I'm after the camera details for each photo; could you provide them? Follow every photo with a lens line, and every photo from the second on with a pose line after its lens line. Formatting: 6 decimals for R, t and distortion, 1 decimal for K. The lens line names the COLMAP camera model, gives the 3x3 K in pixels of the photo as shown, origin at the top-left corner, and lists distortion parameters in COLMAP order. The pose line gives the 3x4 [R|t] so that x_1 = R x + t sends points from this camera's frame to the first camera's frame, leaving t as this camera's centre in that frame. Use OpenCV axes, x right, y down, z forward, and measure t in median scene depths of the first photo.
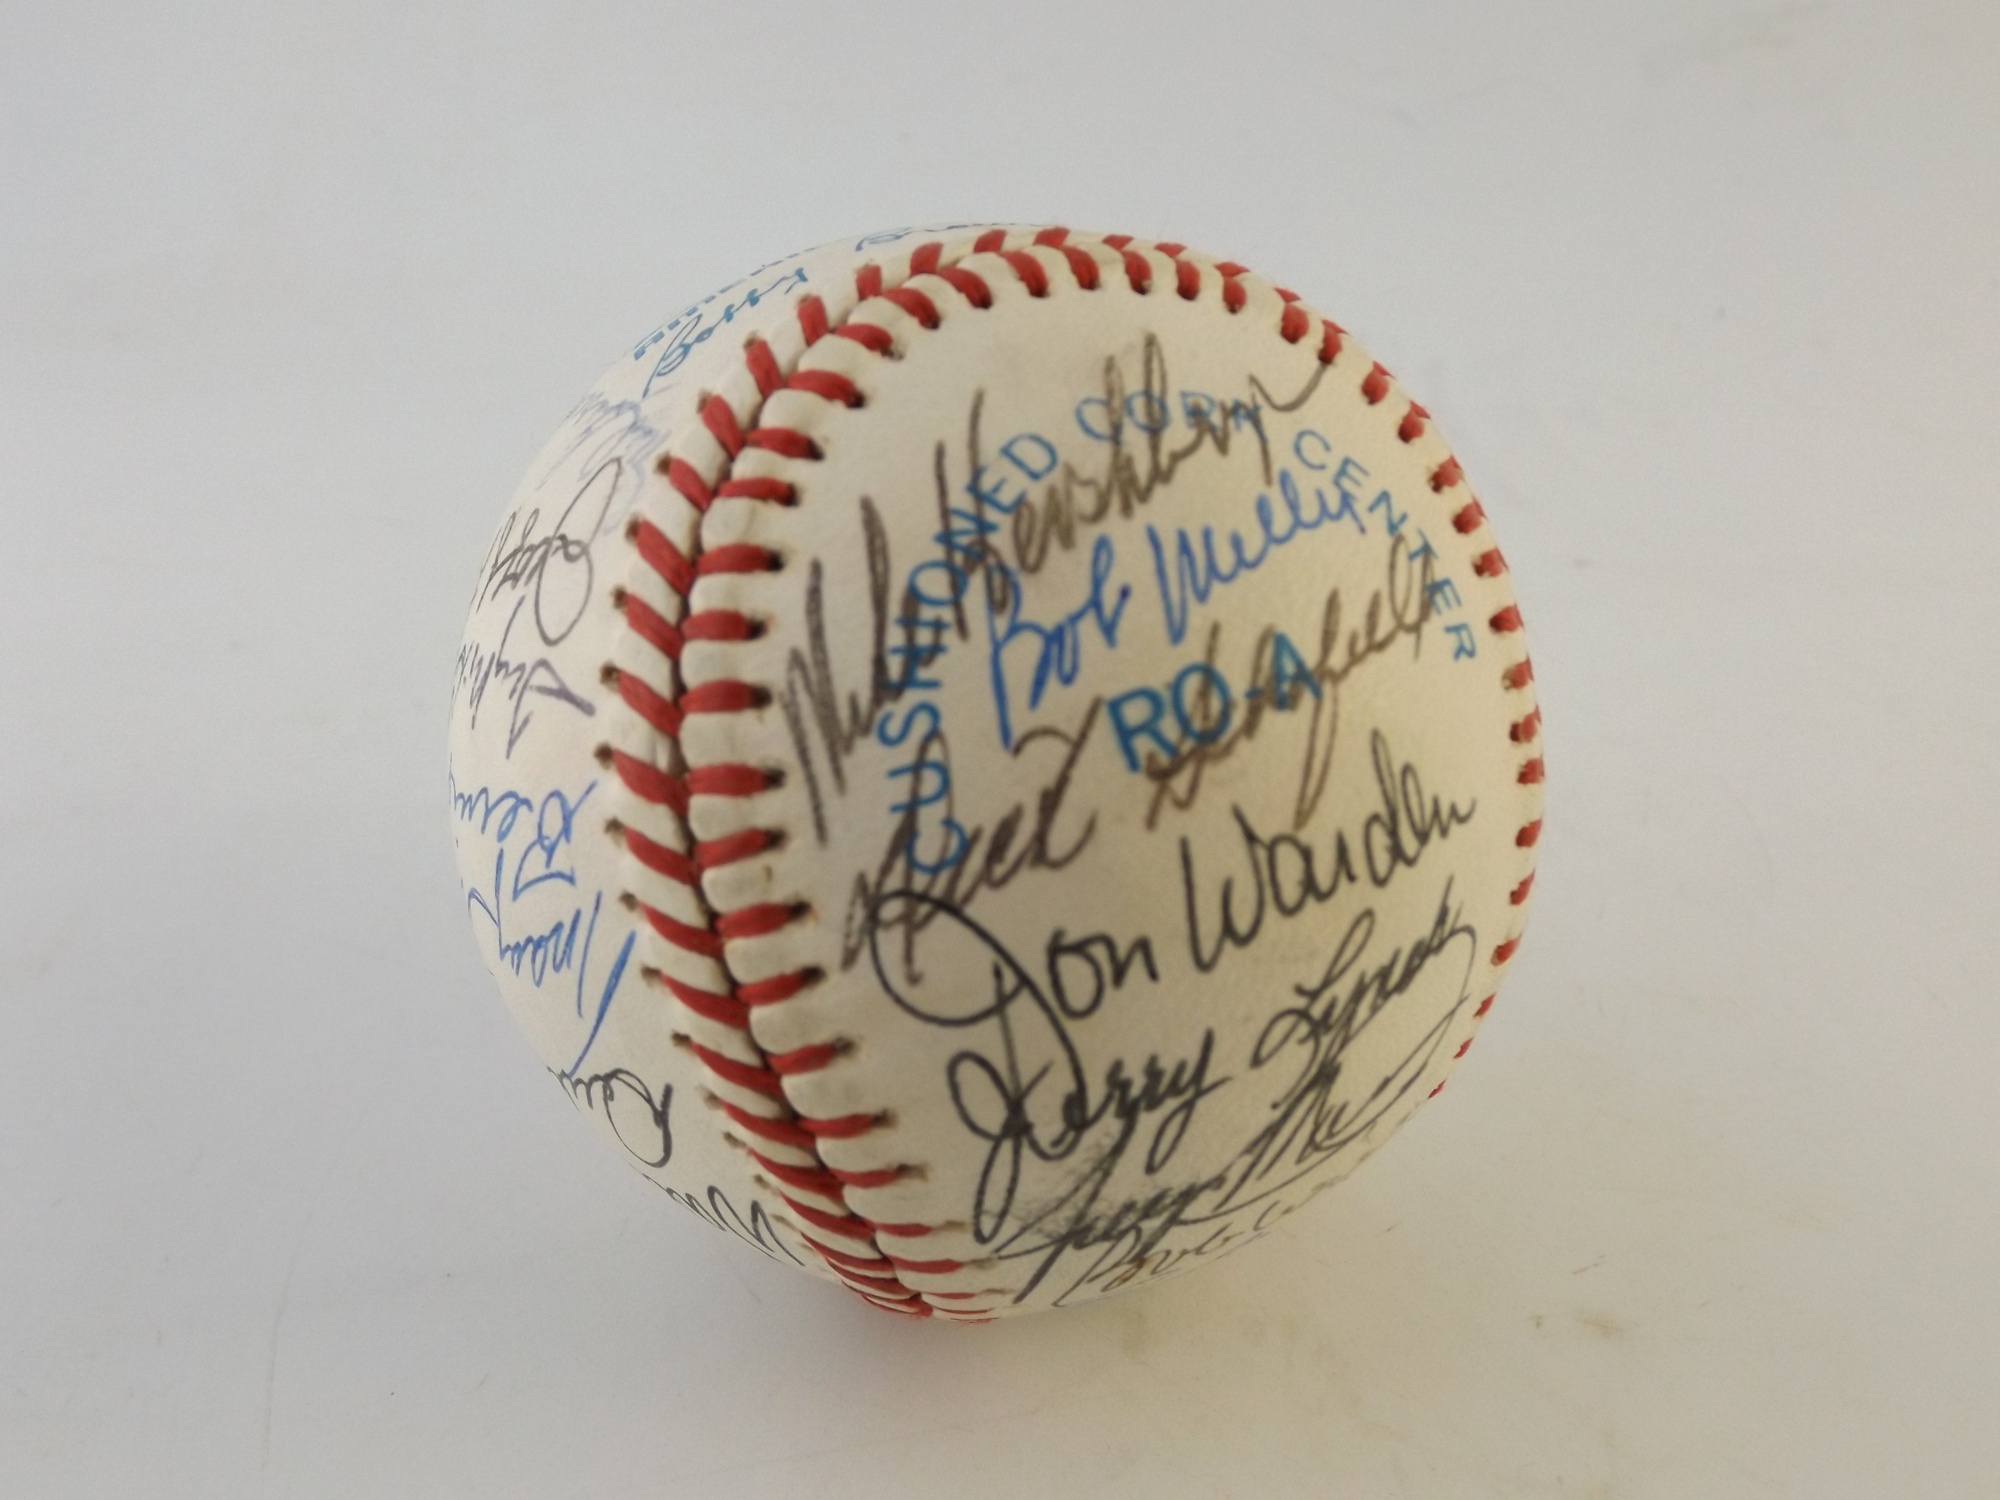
lens RADIAL K [[1679.5, 0, 1000.0], [0, 1679.5, 750.0], [0, 0, 1]] dist [0.012600, -0.005537]
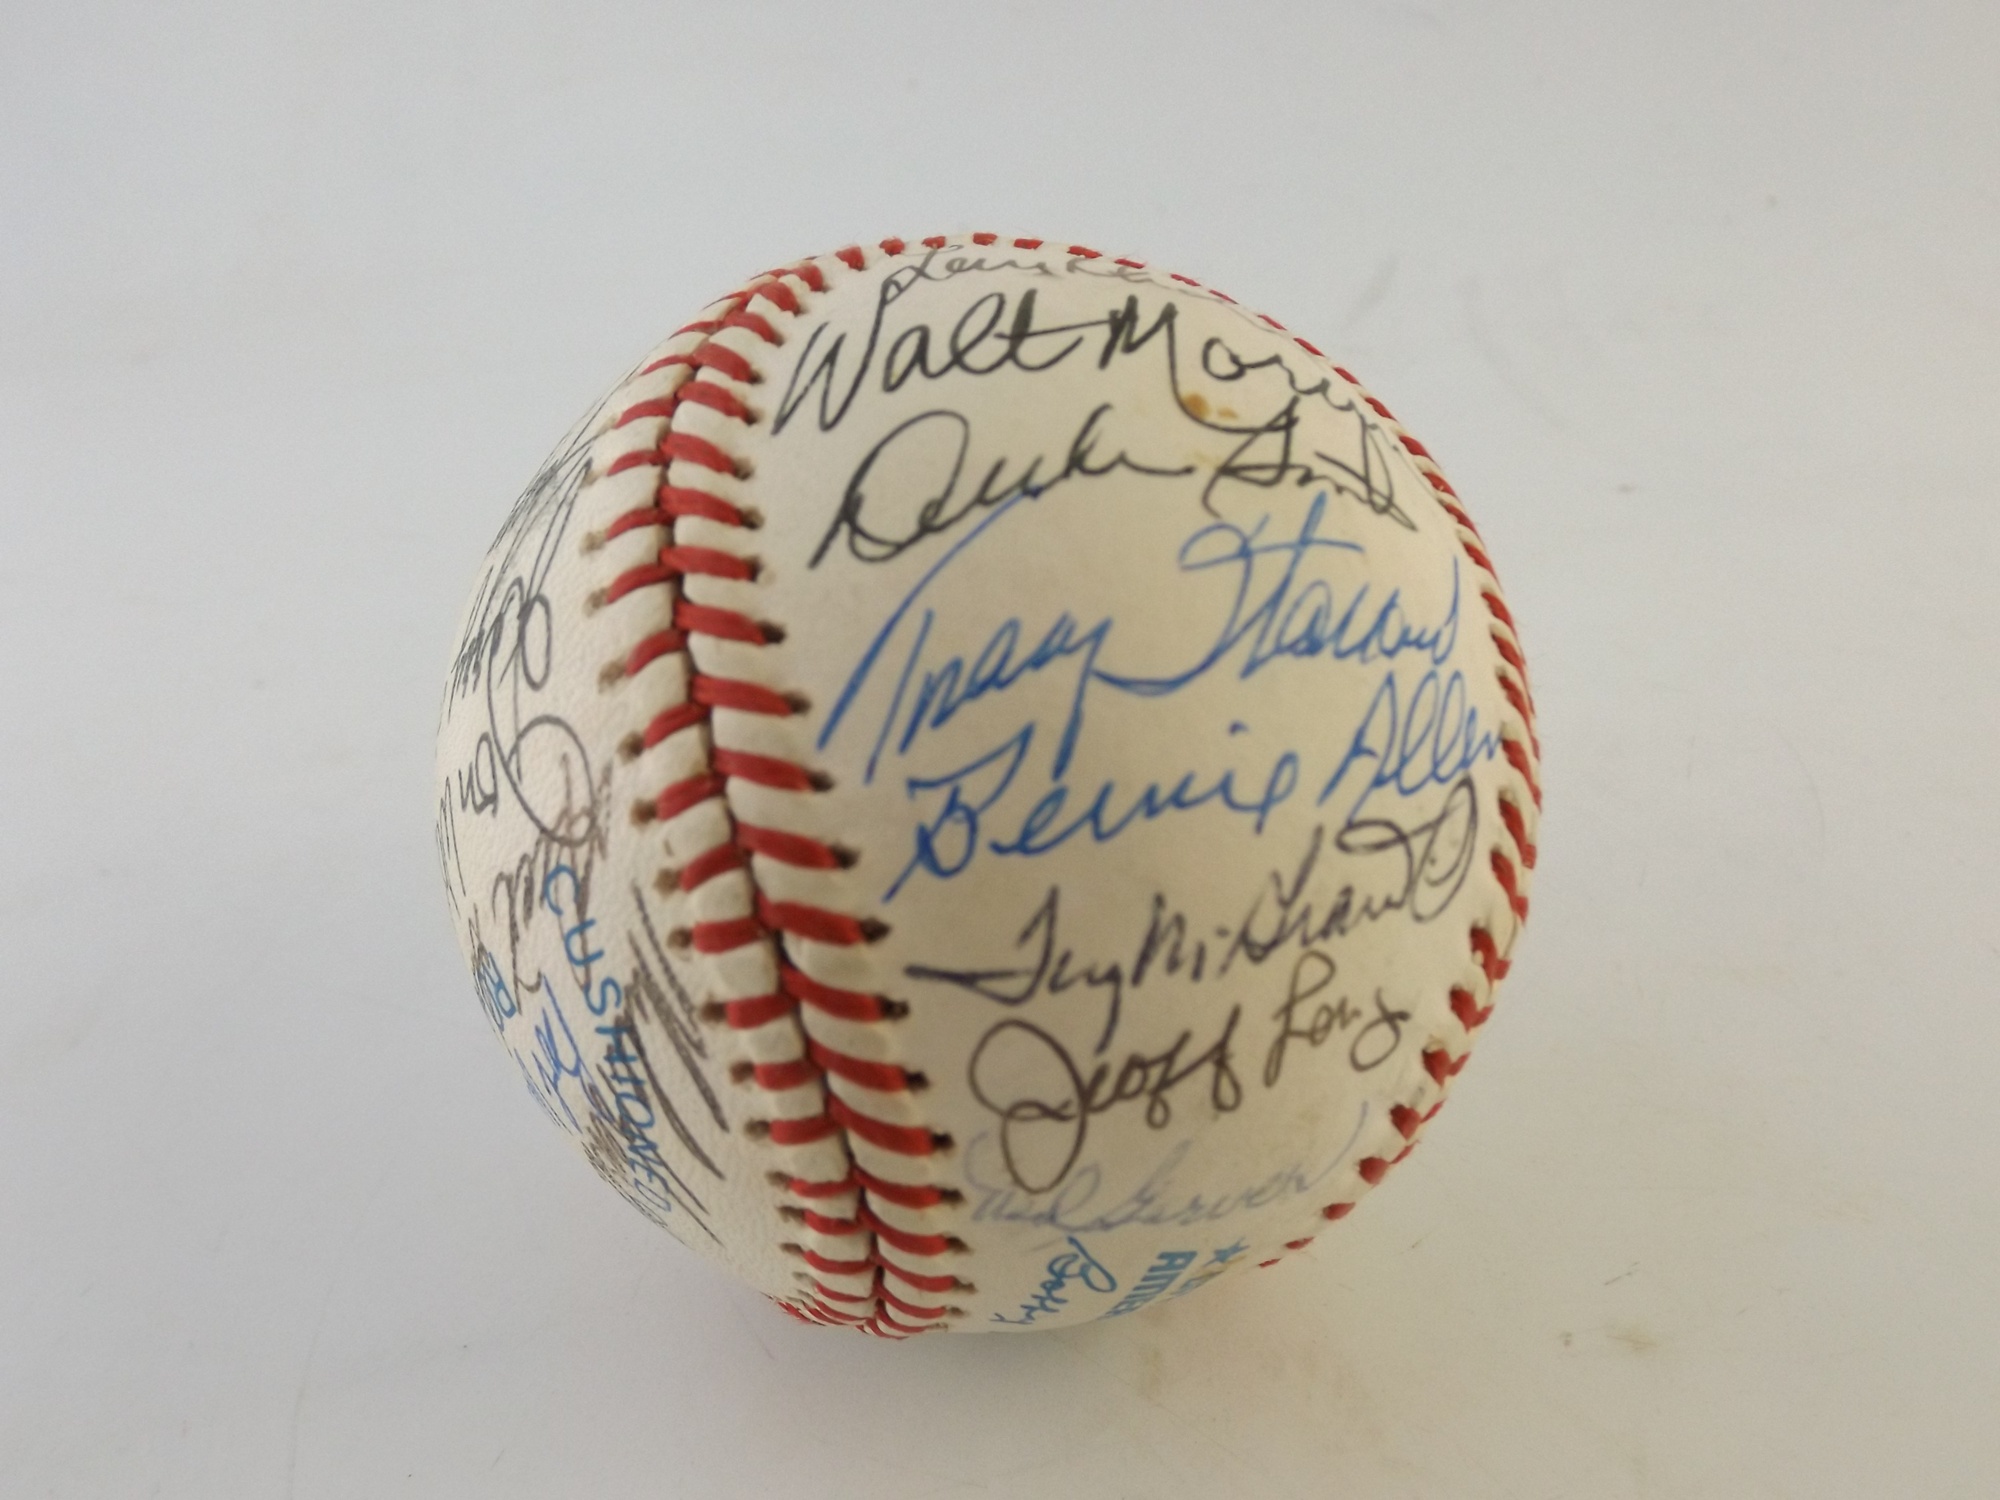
lens RADIAL K [[1679.5, 0, 1000.0], [0, 1679.5, 750.0], [0, 0, 1]] dist [0.012600, -0.005537]
pose [[-0.729357, 0.079782, 0.679465, -0.989220], [-0.231897, -0.963211, -0.135826, 0.226013], [0.643632, -0.256632, 0.721026, 0.415182]]
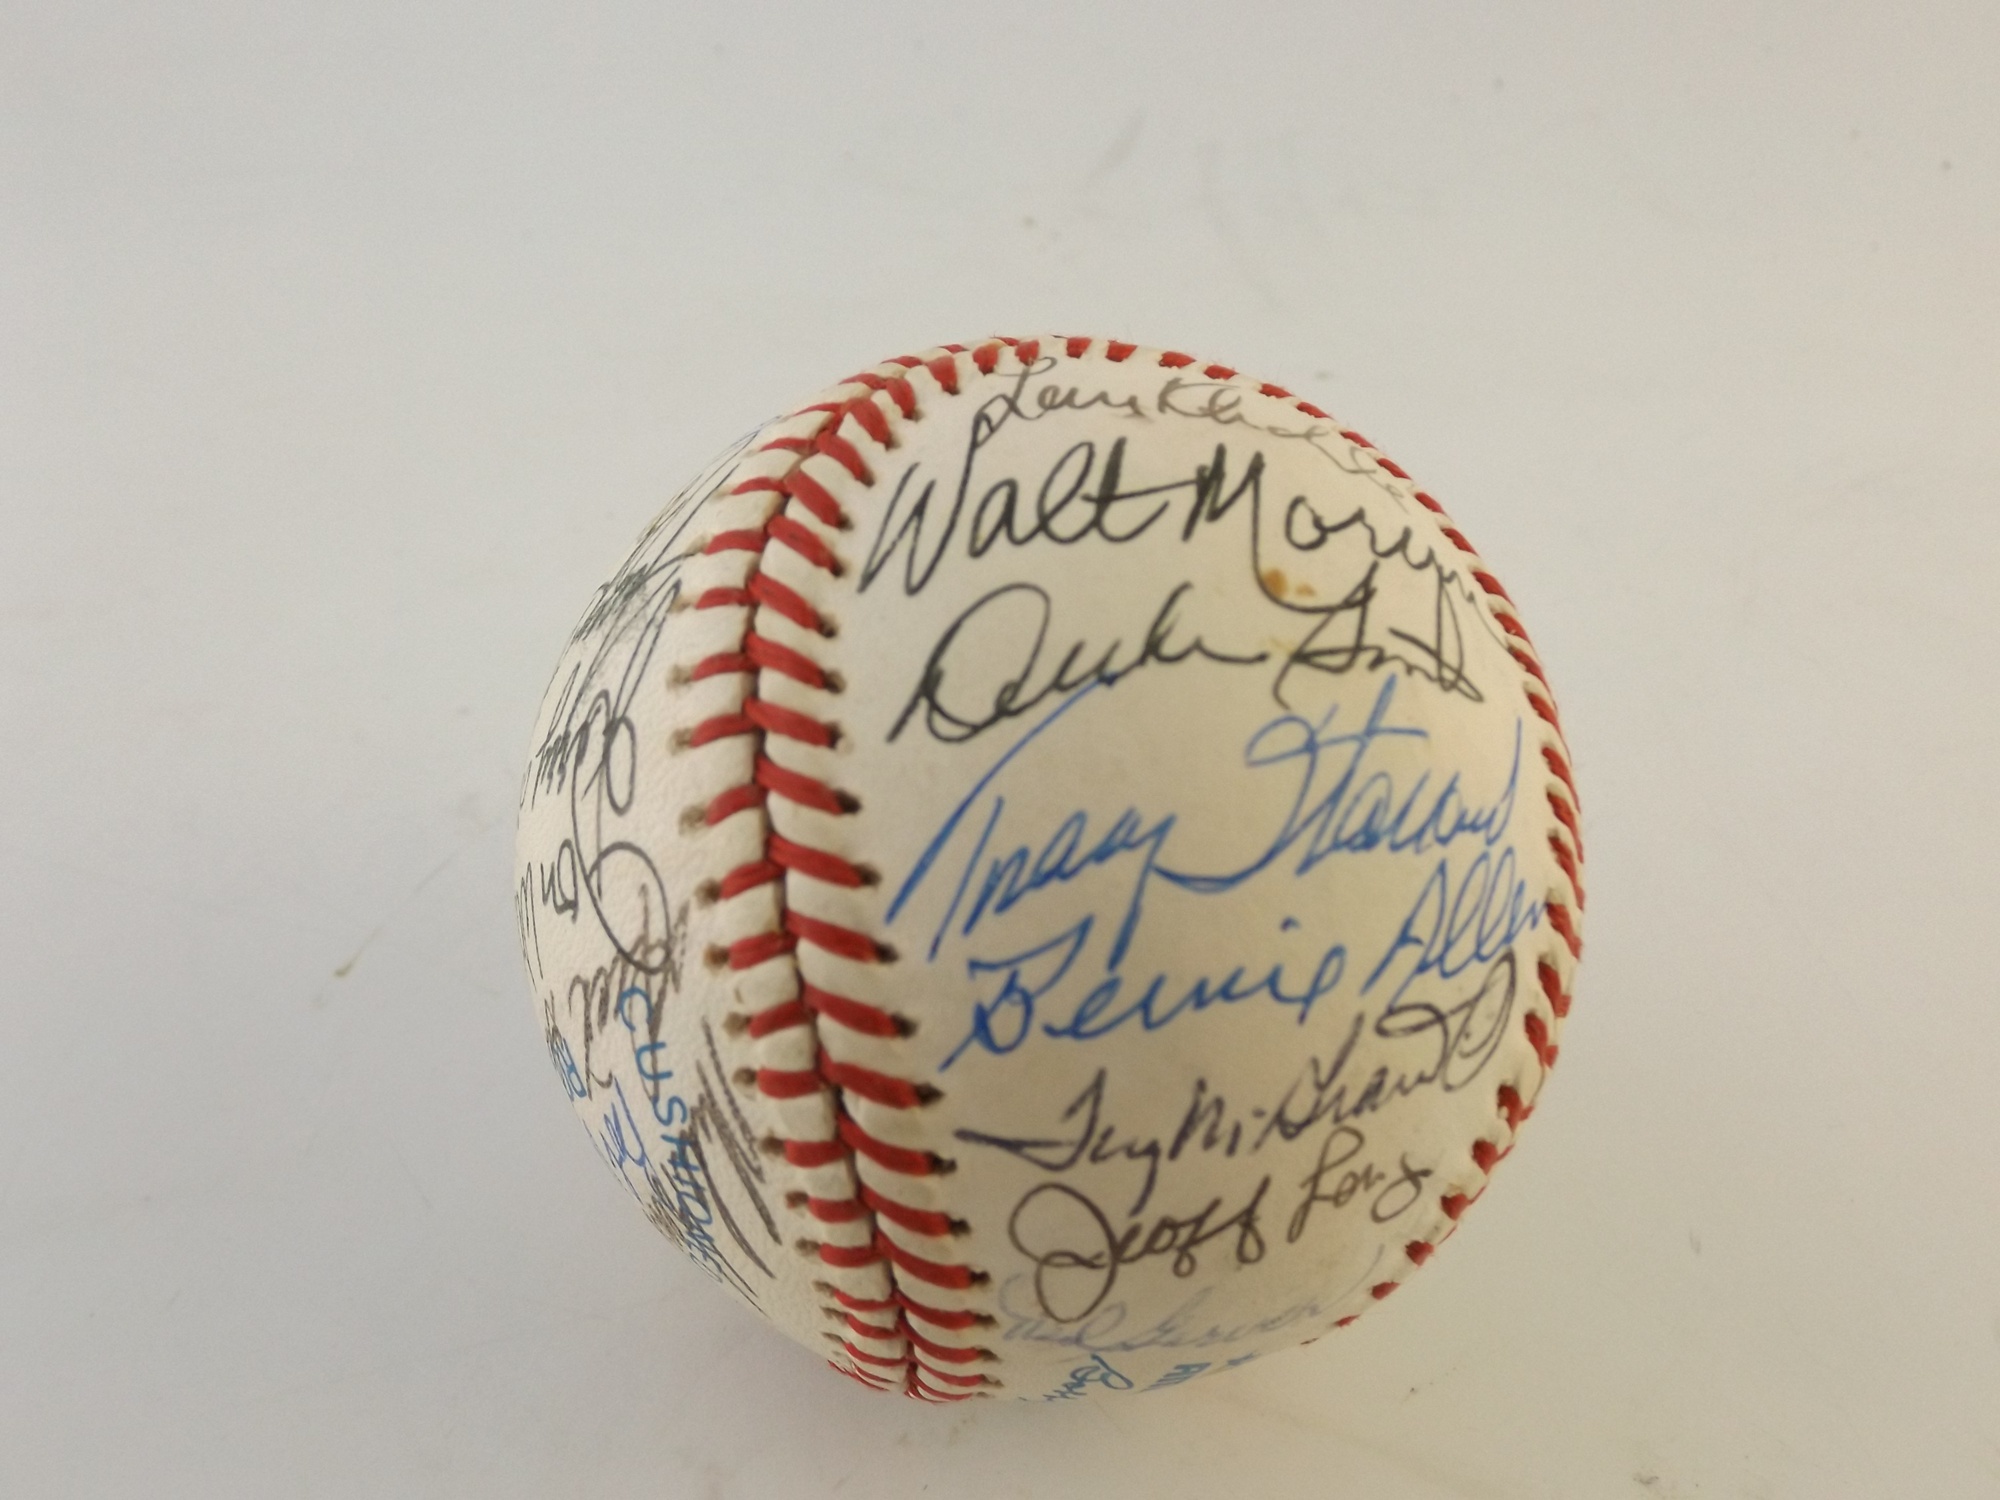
lens RADIAL K [[1679.5, 0, 1000.0], [0, 1679.5, 750.0], [0, 0, 1]] dist [0.012600, -0.005537]
pose [[-0.709828, -0.040824, 0.703191, -1.012858], [-0.173554, -0.957404, -0.230774, 0.447649], [0.682659, -0.285851, 0.672507, 0.442124]]
